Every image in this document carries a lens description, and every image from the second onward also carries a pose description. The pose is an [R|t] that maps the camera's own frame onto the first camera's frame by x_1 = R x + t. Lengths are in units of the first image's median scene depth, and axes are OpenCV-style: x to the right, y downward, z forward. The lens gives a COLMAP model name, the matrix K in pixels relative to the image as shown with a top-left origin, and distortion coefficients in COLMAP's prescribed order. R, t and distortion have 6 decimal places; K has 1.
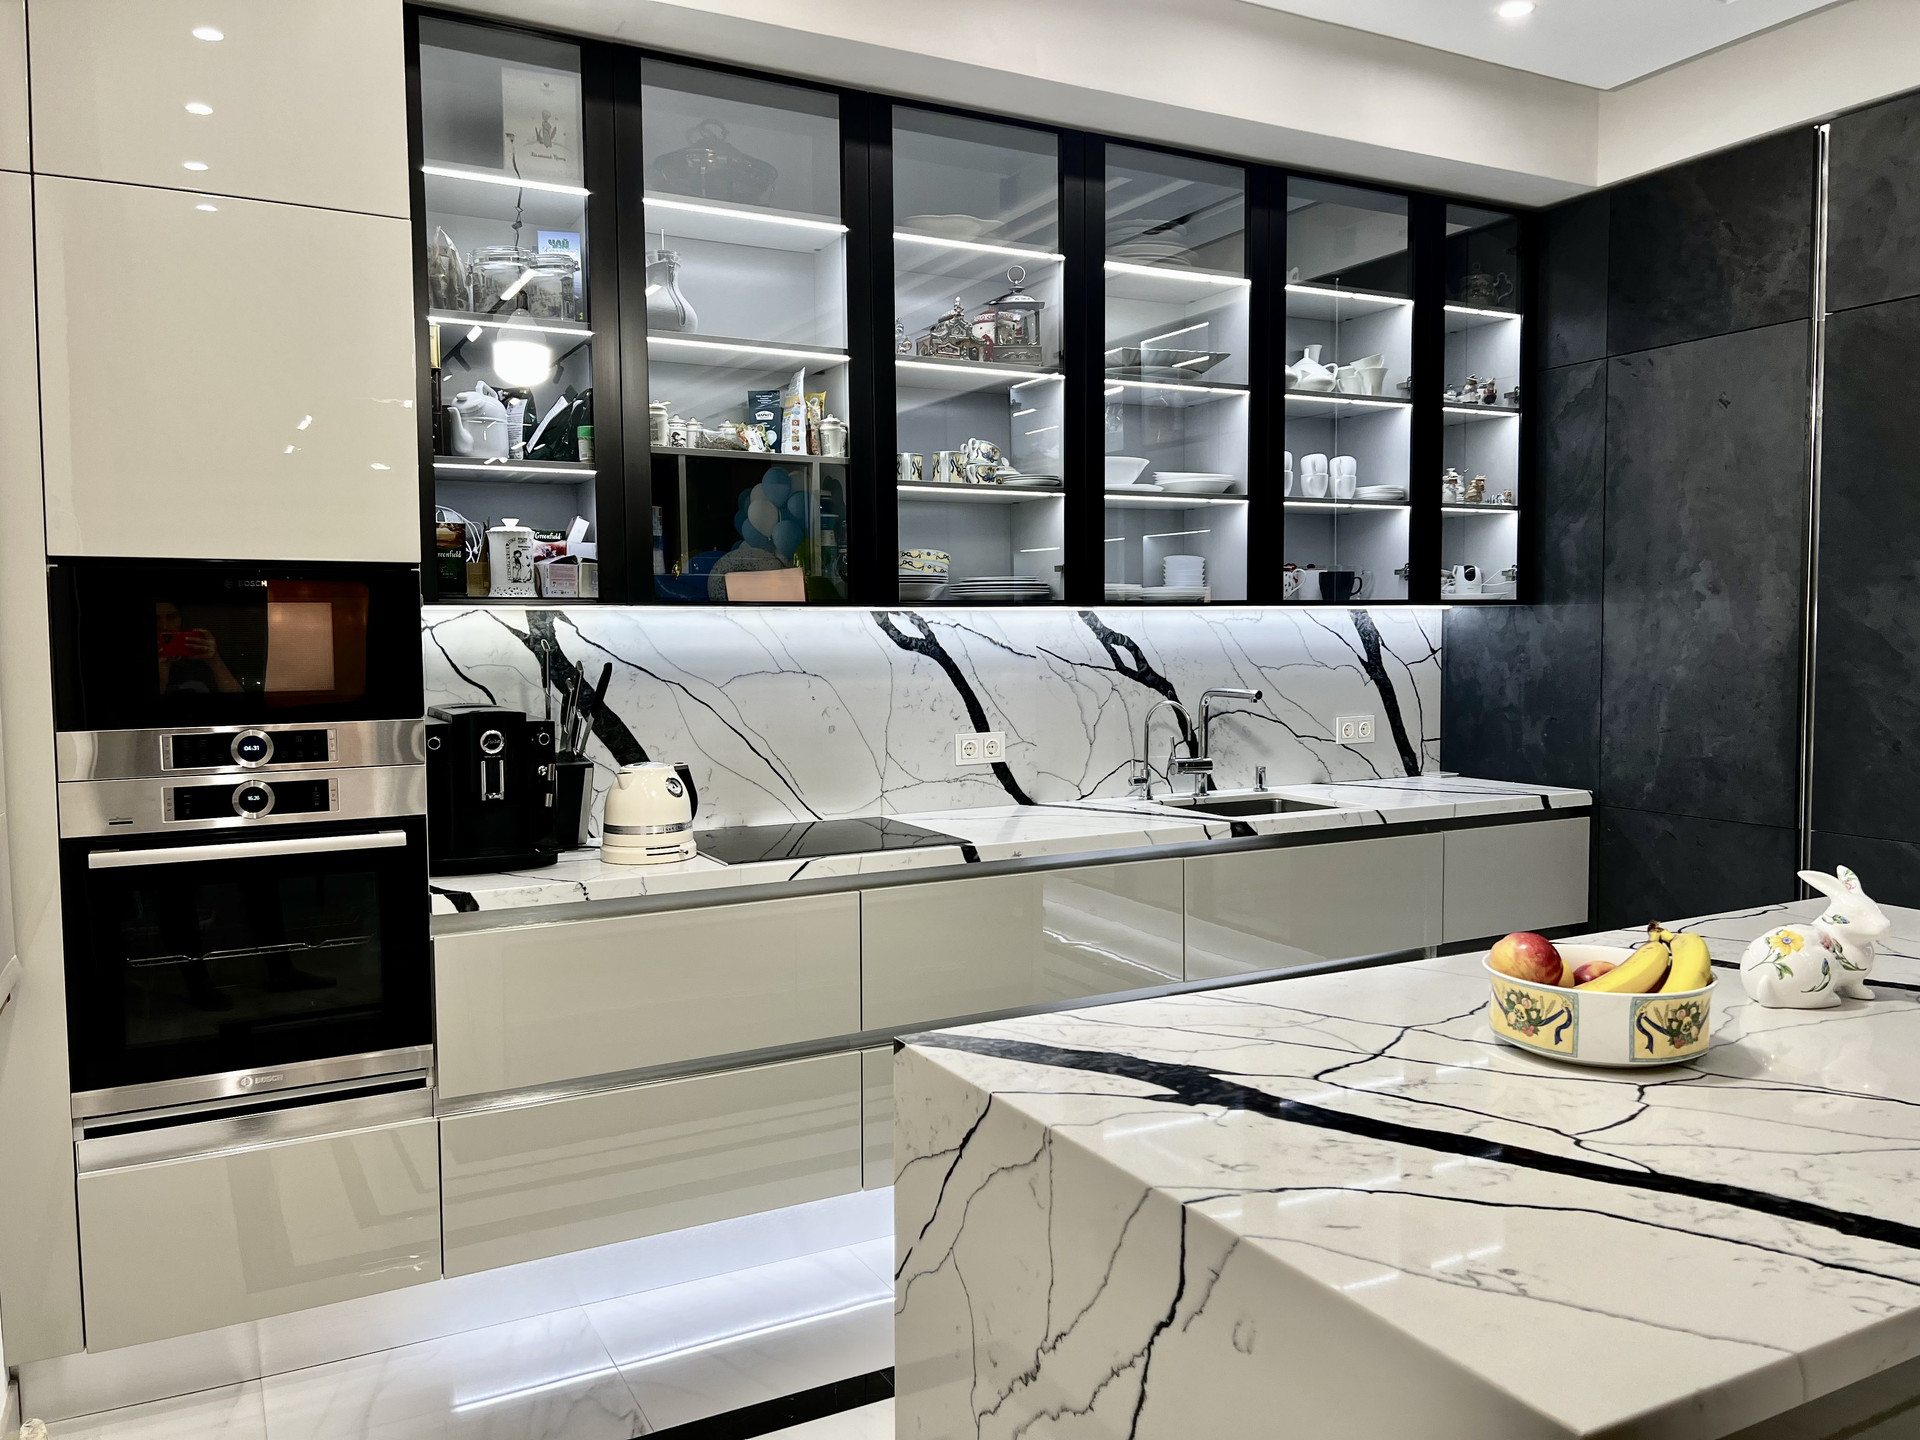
lens RADIAL K [[1441.7, 0, 1017.1], [0, 1441.7, 697.1], [0, 0, 1]] dist [0.060352, -0.005075]
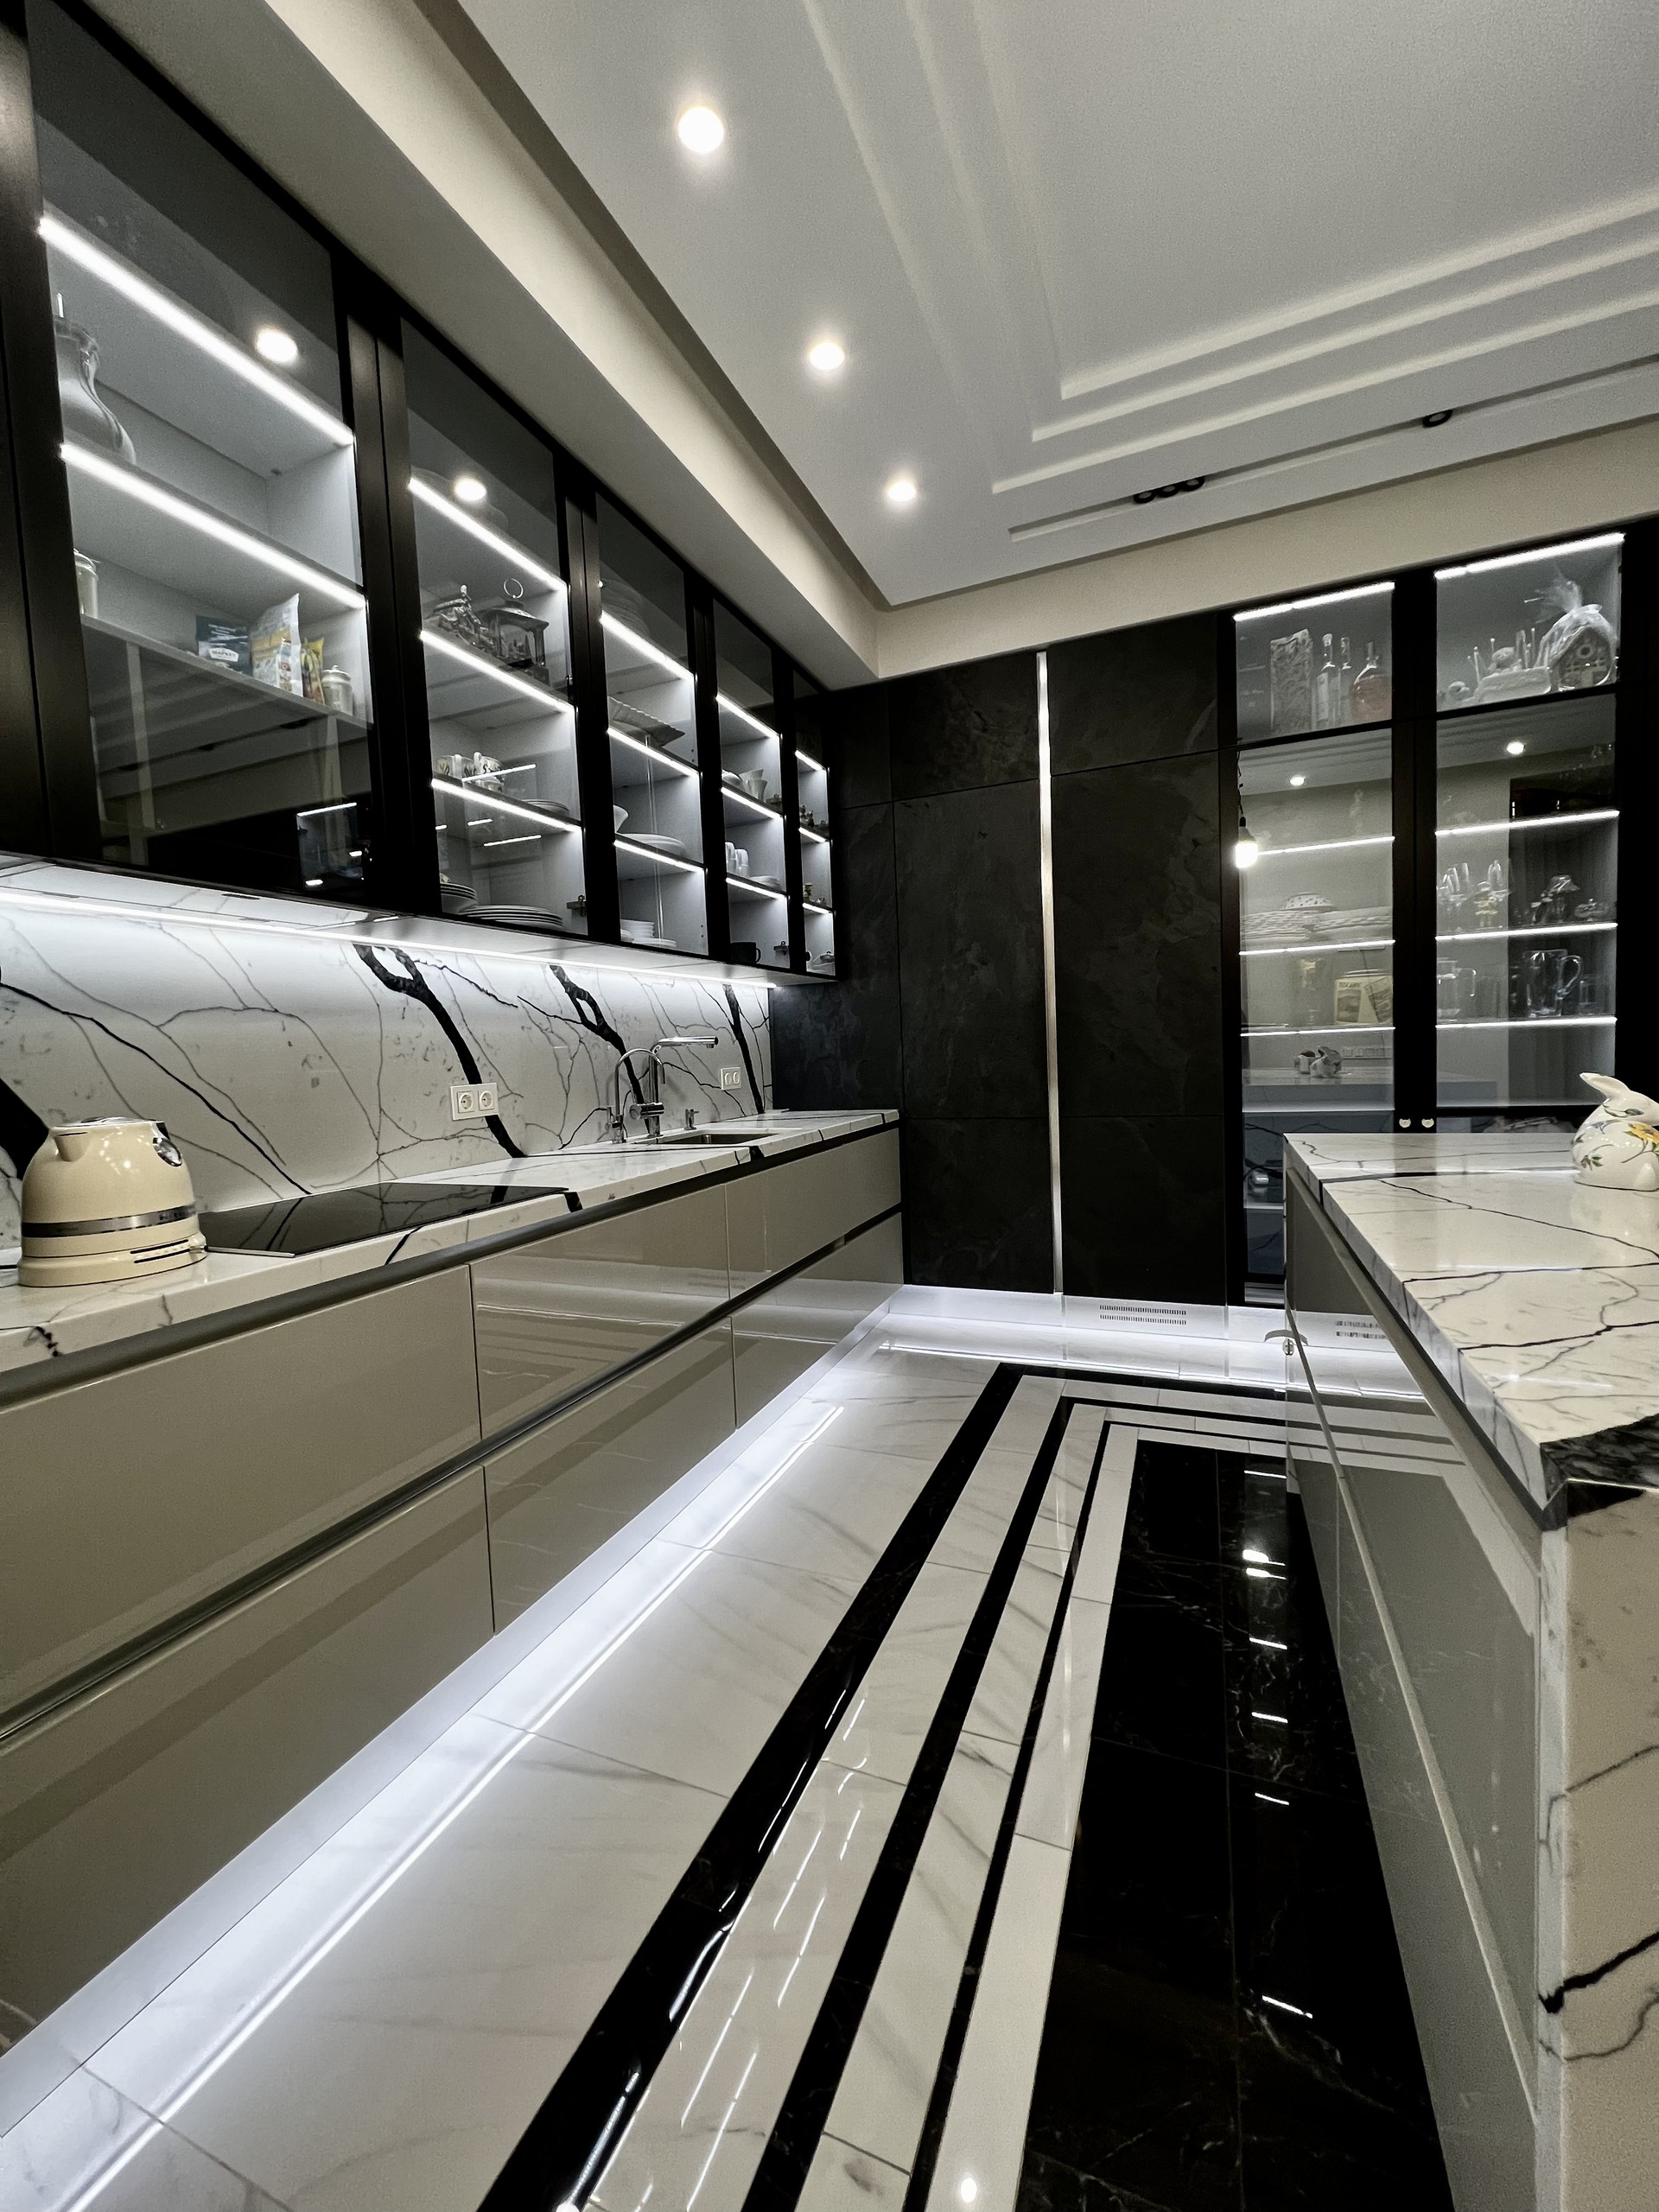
lens RADIAL K [[875.0, 0, 831.1], [0, 875.0, 1097.2], [0, 0, 1]] dist [-0.001172, 0.001133]
pose [[0.785981, -0.060000, 0.615332, -0.191304], [0.069099, 0.997569, 0.009009, 0.043459], [-0.614377, 0.035438, 0.788217, 0.405266]]
